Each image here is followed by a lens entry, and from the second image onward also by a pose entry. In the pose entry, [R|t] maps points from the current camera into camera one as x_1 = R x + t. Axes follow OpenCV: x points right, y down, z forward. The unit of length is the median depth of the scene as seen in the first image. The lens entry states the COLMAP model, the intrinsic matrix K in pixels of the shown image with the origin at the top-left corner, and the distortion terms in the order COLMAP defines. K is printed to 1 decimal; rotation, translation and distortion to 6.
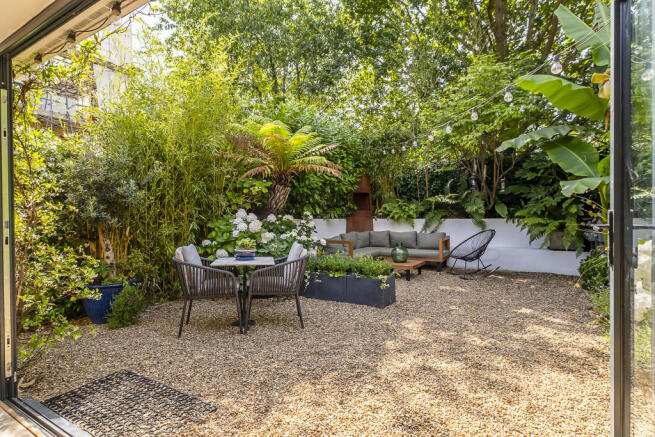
lens RADIAL K [[334.2, 0, 329.0], [0, 334.2, 221.3], [0, 0, 1]] dist [-0.003208, -0.000225]
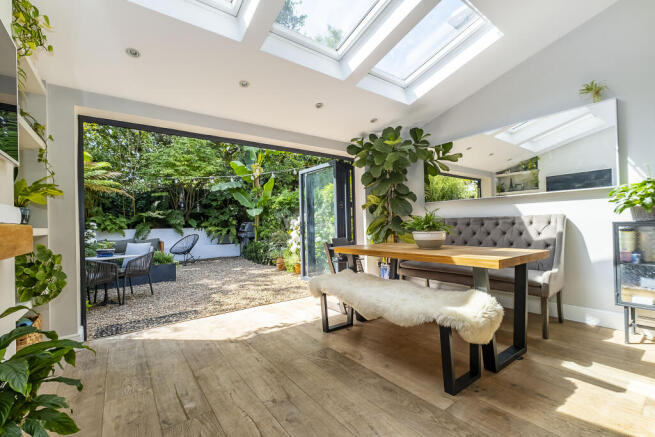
lens RADIAL K [[286.9, 0, 329.5], [0, 286.9, 218.5], [0, 0, 1]] dist [-0.009759, 0.000110]
pose [[0.399459, 0.018844, 0.916557, -0.481412], [0.030883, 0.998945, -0.033997, 0.013638], [-0.916231, 0.041886, 0.398455, -0.152982]]
